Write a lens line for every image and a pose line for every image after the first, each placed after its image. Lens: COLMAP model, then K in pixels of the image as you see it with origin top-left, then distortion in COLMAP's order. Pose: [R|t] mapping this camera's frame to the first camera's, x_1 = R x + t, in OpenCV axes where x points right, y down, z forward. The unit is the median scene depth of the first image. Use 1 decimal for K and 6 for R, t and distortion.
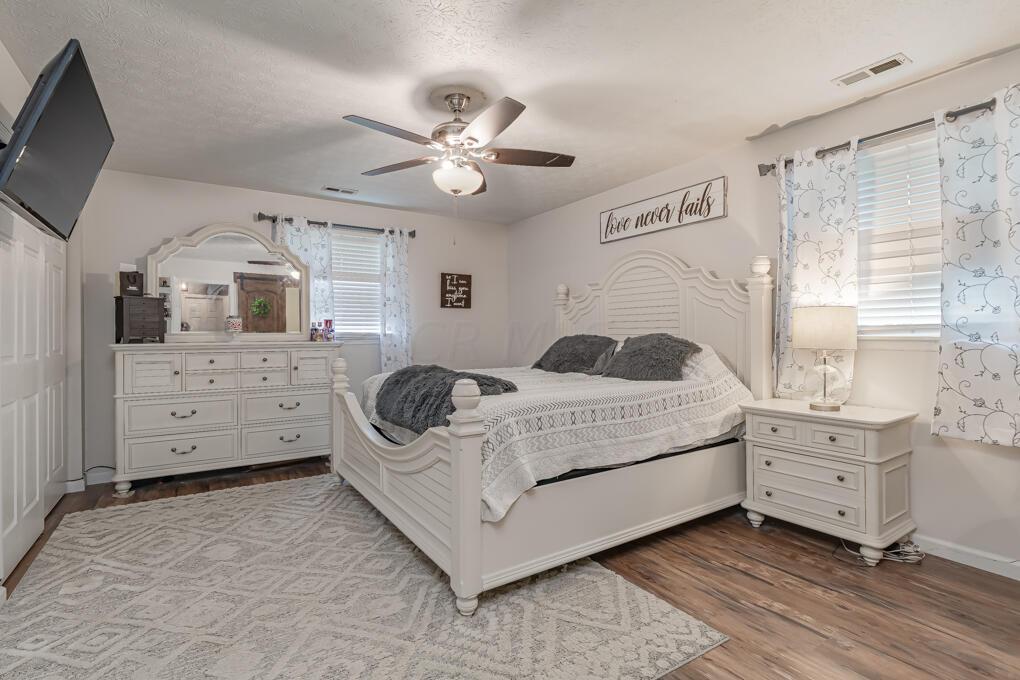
lens RADIAL K [[482.1, 0, 504.7], [0, 482.1, 334.6], [0, 0, 1]] dist [-0.002765, 0.000408]
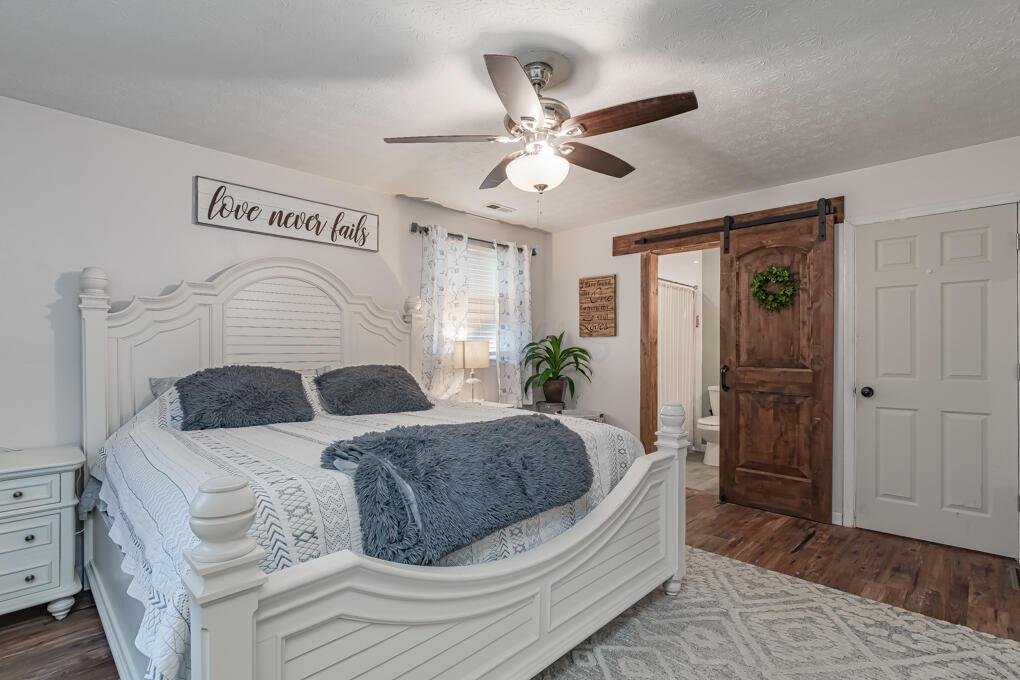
lens RADIAL K [[482.1, 0, 504.6], [0, 482.1, 347.0], [0, 0, 1]] dist [-0.002765, 0.000408]
pose [[-0.204234, 0.009239, 0.978879, -0.627758], [0.005789, 0.999949, -0.008230, -0.017030], [-0.978905, 0.003986, -0.204277, 0.878259]]
